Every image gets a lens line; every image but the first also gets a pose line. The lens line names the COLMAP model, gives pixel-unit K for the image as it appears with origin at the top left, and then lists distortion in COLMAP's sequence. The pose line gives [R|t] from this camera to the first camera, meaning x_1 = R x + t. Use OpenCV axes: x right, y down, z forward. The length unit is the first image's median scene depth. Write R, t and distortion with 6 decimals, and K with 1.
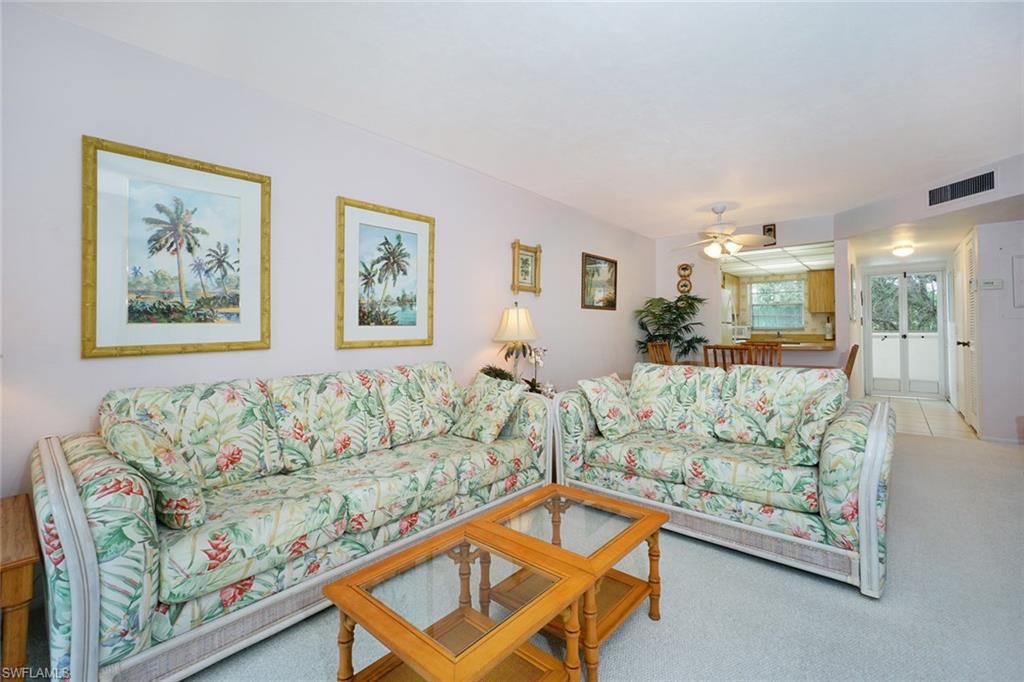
lens RADIAL K [[428.9, 0, 508.7], [0, 428.9, 336.8], [0, 0, 1]] dist [-0.000094, -0.000001]
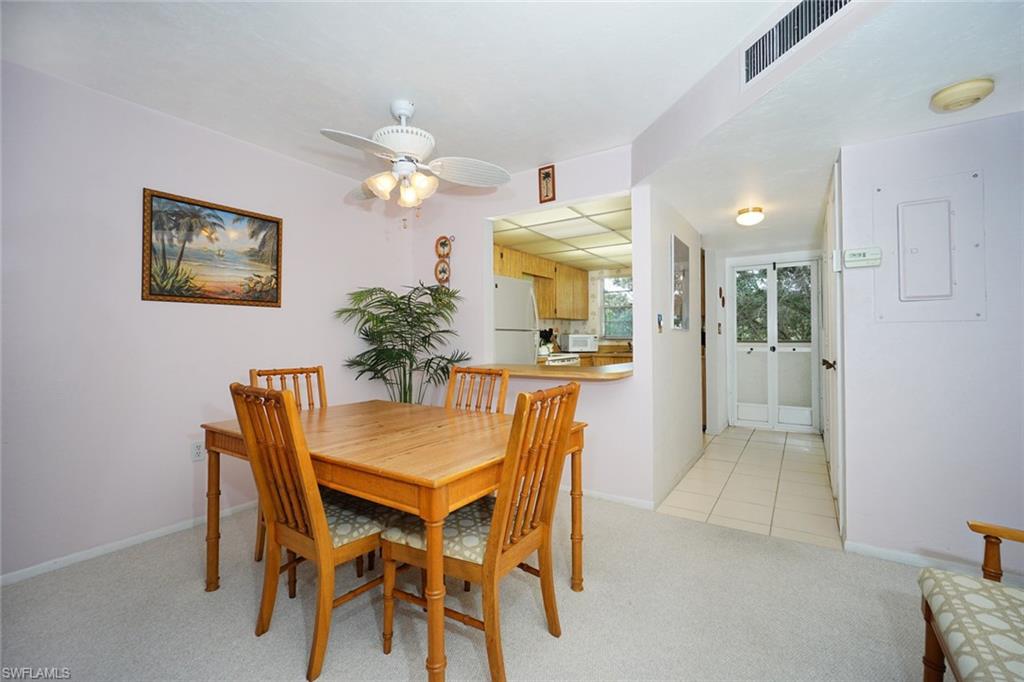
lens RADIAL K [[428.9, 0, 517.9], [0, 428.9, 339.4], [0, 0, 1]] dist [-0.000094, -0.000001]
pose [[0.990709, -0.002251, 0.135984, 0.451109], [0.003872, 0.999925, -0.011654, -0.012841], [-0.135947, 0.012072, 0.990643, 0.385721]]
